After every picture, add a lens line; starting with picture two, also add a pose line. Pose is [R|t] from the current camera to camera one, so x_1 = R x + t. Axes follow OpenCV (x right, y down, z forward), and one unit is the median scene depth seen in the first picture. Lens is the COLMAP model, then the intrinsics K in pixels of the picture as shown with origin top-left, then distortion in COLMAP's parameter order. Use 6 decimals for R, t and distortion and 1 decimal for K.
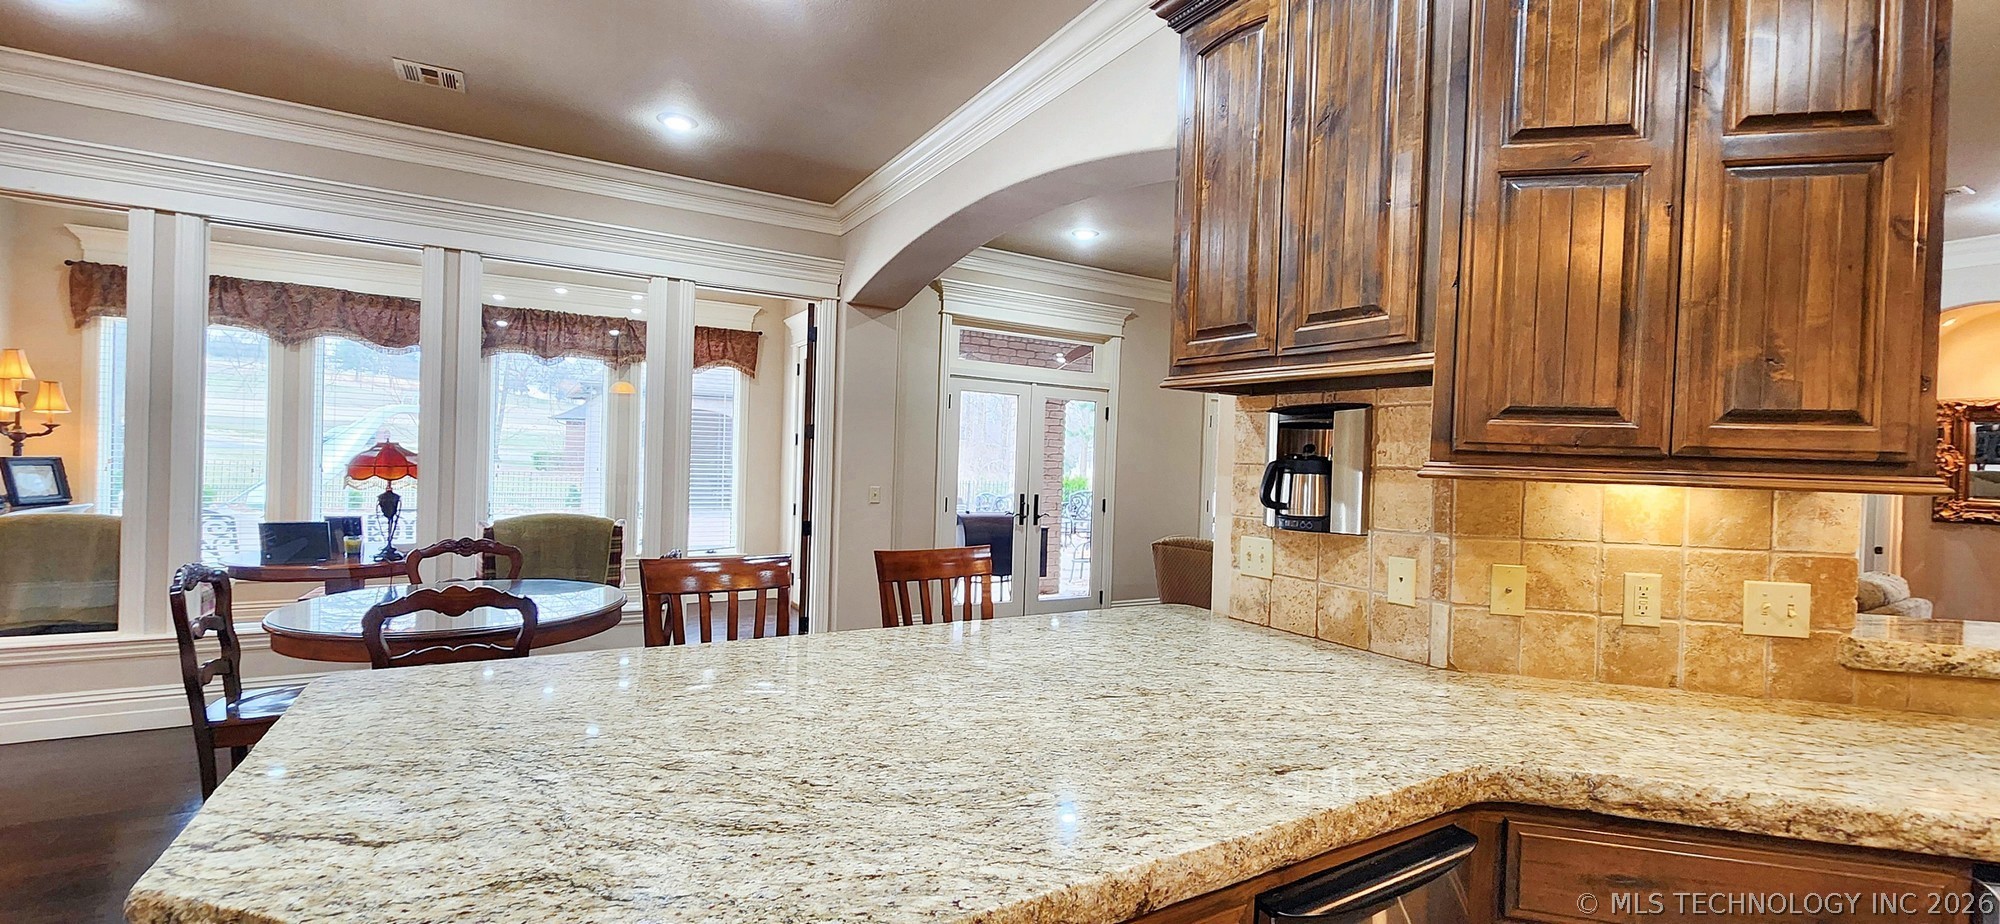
lens RADIAL K [[820.5, 0, 1001.5], [0, 820.5, 464.8], [0, 0, 1]] dist [0.000847, -0.000610]
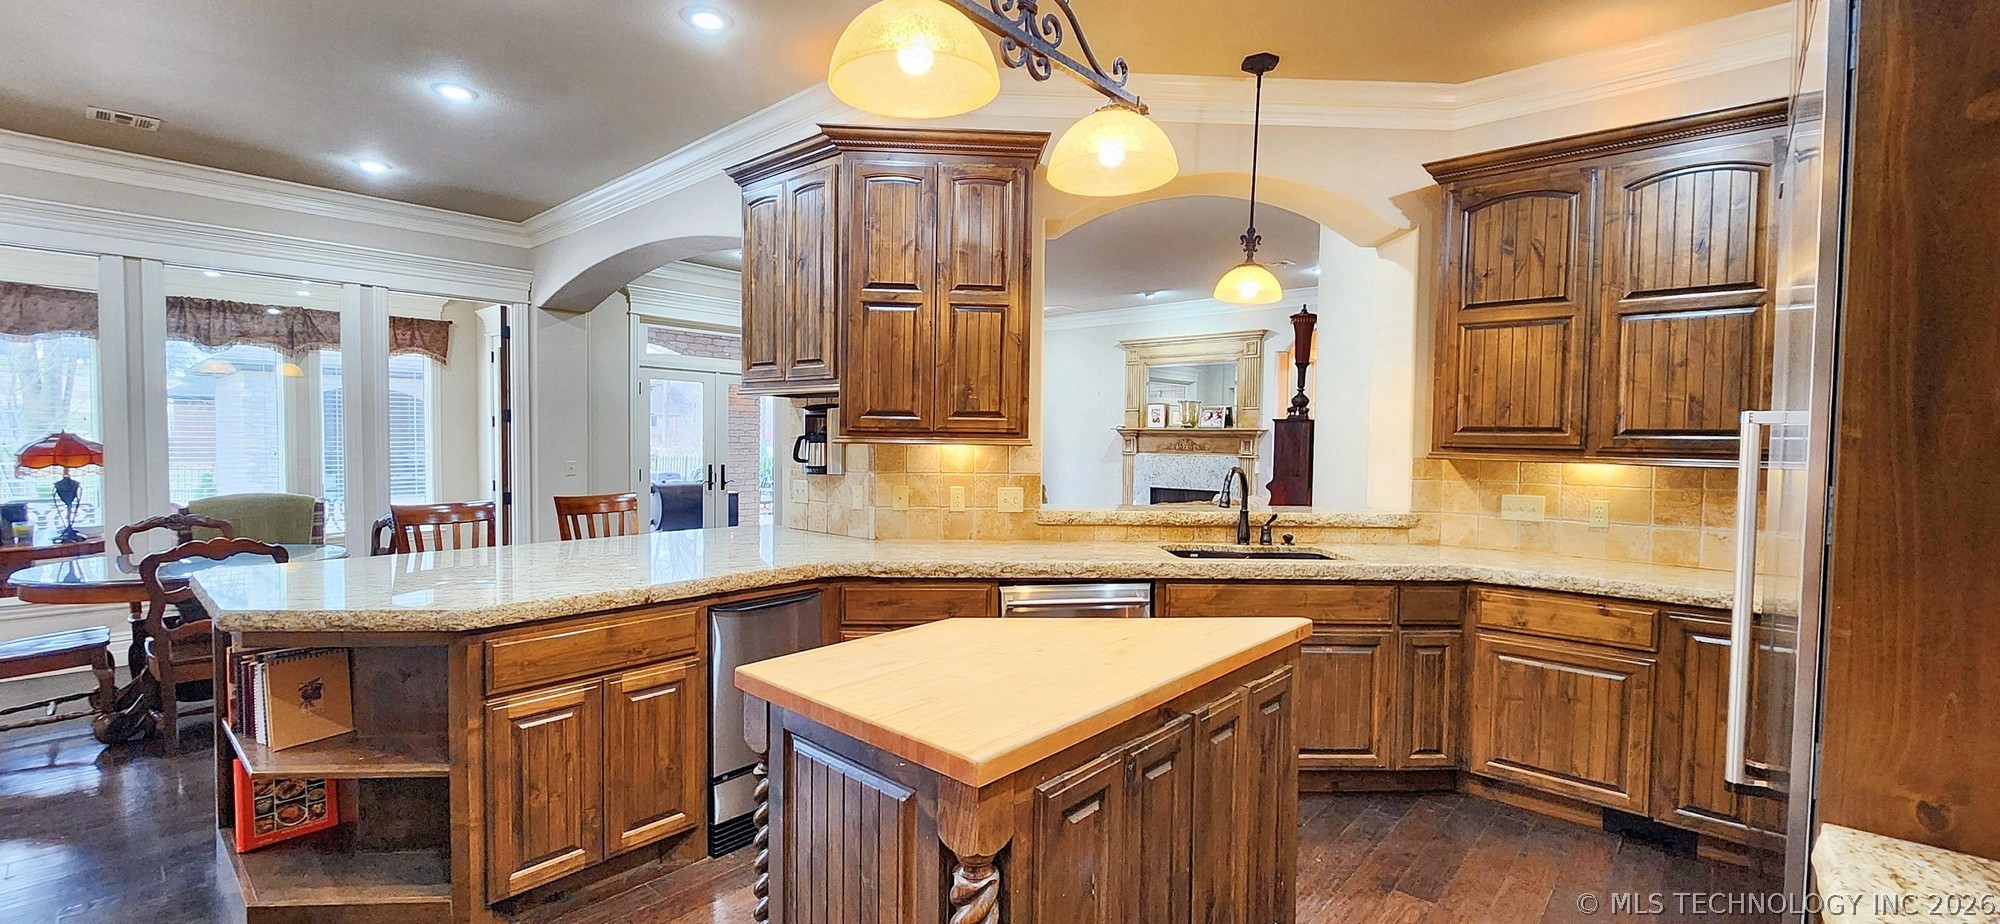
lens RADIAL K [[820.5, 0, 994.9], [0, 820.5, 467.2], [0, 0, 1]] dist [0.000847, -0.000610]
pose [[0.953437, -0.031907, 0.299900, 0.223803], [0.021030, 0.999001, 0.039426, 0.001405], [-0.300858, -0.031283, 0.953156, -0.946471]]
